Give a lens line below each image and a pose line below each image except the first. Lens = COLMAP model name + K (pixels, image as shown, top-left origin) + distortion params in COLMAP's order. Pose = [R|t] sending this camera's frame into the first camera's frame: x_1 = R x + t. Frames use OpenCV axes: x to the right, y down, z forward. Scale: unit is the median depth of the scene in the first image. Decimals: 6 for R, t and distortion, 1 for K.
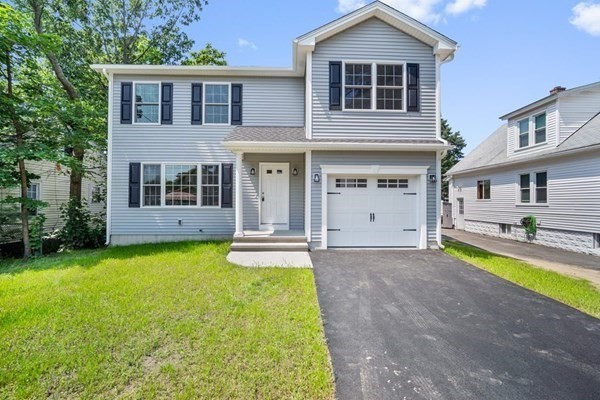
lens RADIAL K [[263.1, 0, 300.5], [0, 263.1, 201.2], [0, 0, 1]] dist [-0.003362, -0.000317]
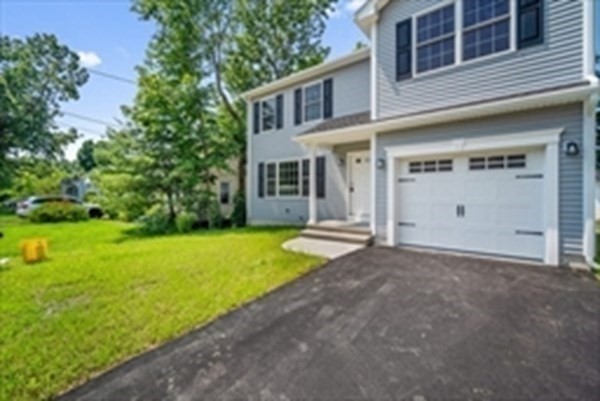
lens RADIAL K [[263.1, 0, 297.7], [0, 263.1, 198.0], [0, 0, 1]] dist [-0.003362, -0.000317]
pose [[0.758223, 0.004780, -0.651978, 0.413248], [0.001168, 0.999962, 0.008689, 0.018817], [0.651994, -0.007350, 0.758188, 0.150623]]
